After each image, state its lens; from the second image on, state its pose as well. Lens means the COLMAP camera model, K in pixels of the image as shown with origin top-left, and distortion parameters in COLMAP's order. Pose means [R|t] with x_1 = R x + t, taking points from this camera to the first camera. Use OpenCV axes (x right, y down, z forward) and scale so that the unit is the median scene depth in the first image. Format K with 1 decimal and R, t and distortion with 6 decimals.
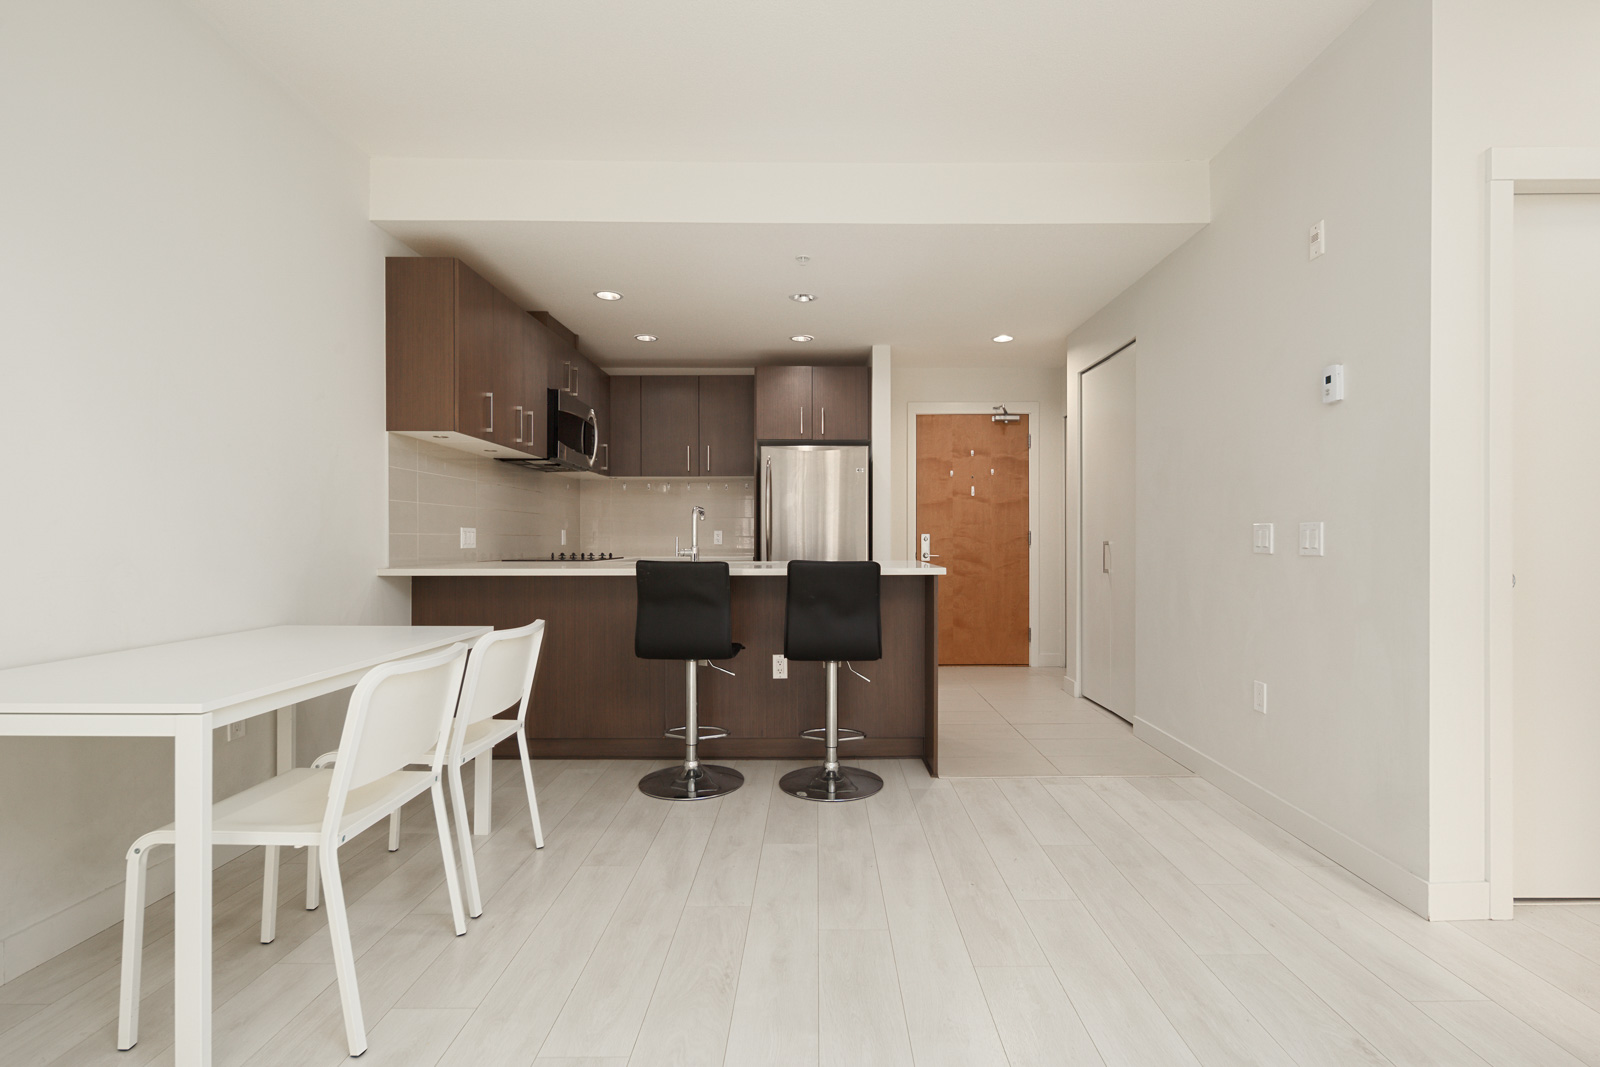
lens RADIAL K [[696.7, 0, 812.6], [0, 696.7, 540.1], [0, 0, 1]] dist [0.004493, -0.000888]
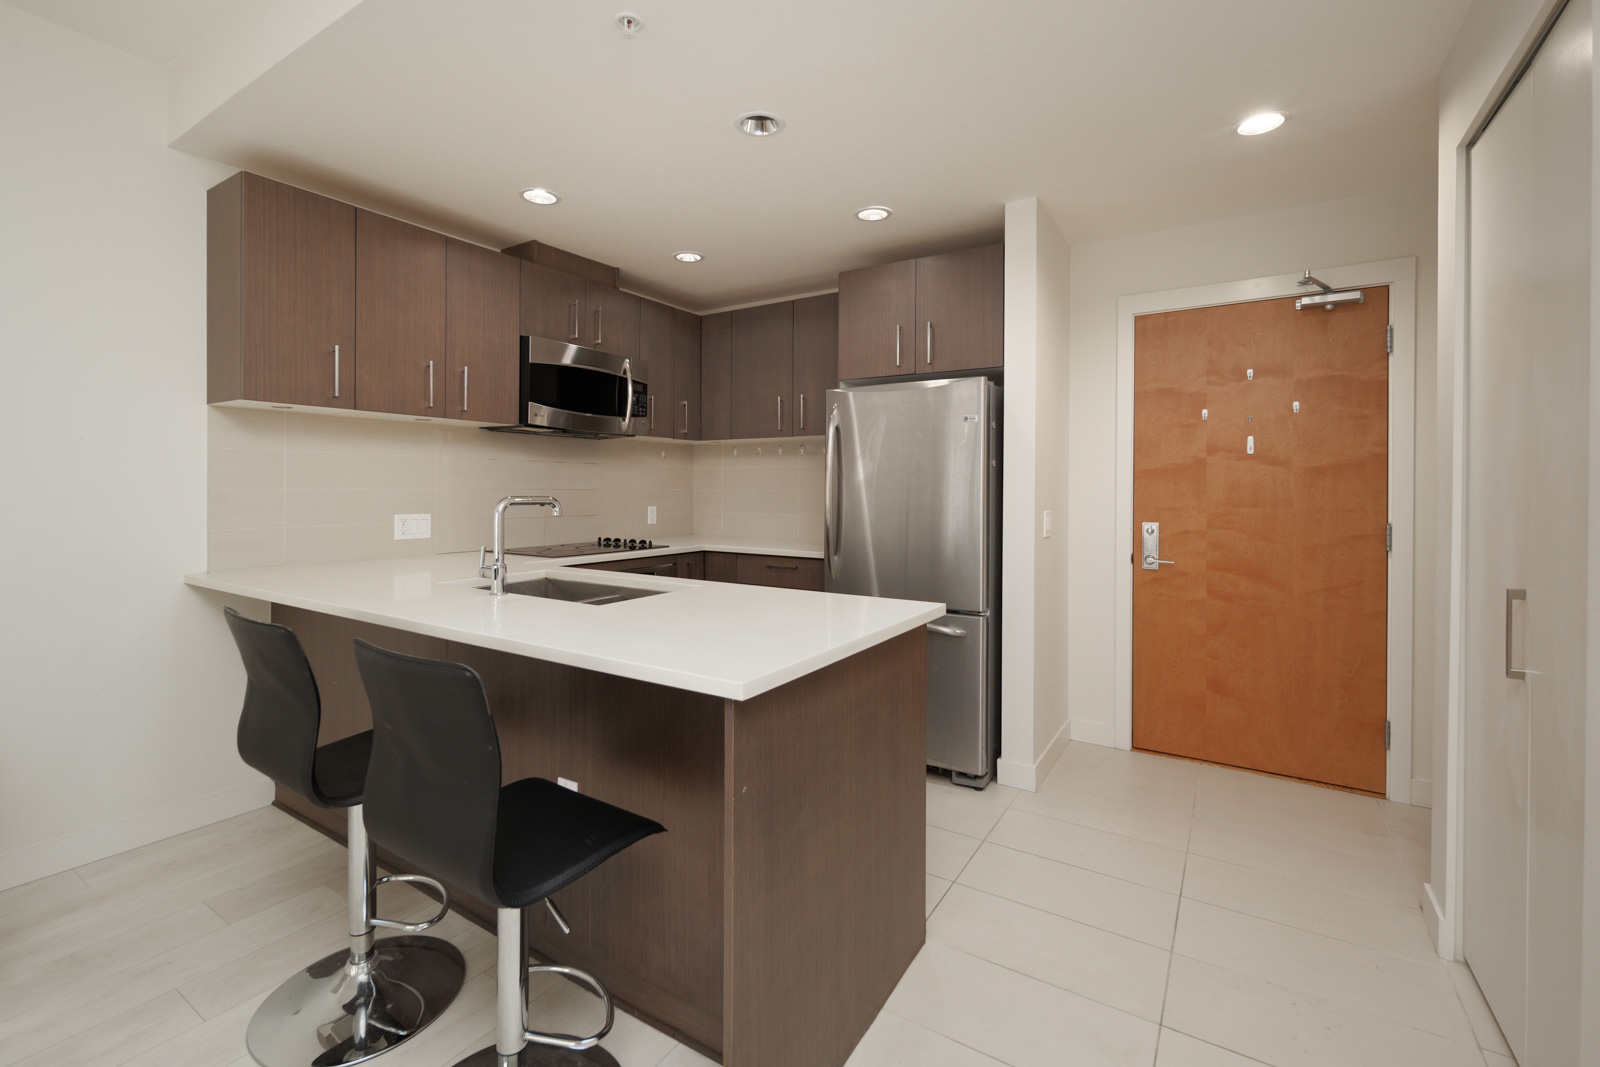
lens RADIAL K [[696.7, 0, 766.1], [0, 696.7, 496.0], [0, 0, 1]] dist [0.004493, -0.000888]
pose [[0.848398, 0.007638, -0.529304, 0.198854], [-0.007385, 0.999969, 0.002592, -0.029782], [0.529307, 0.001710, 0.848428, 0.348630]]
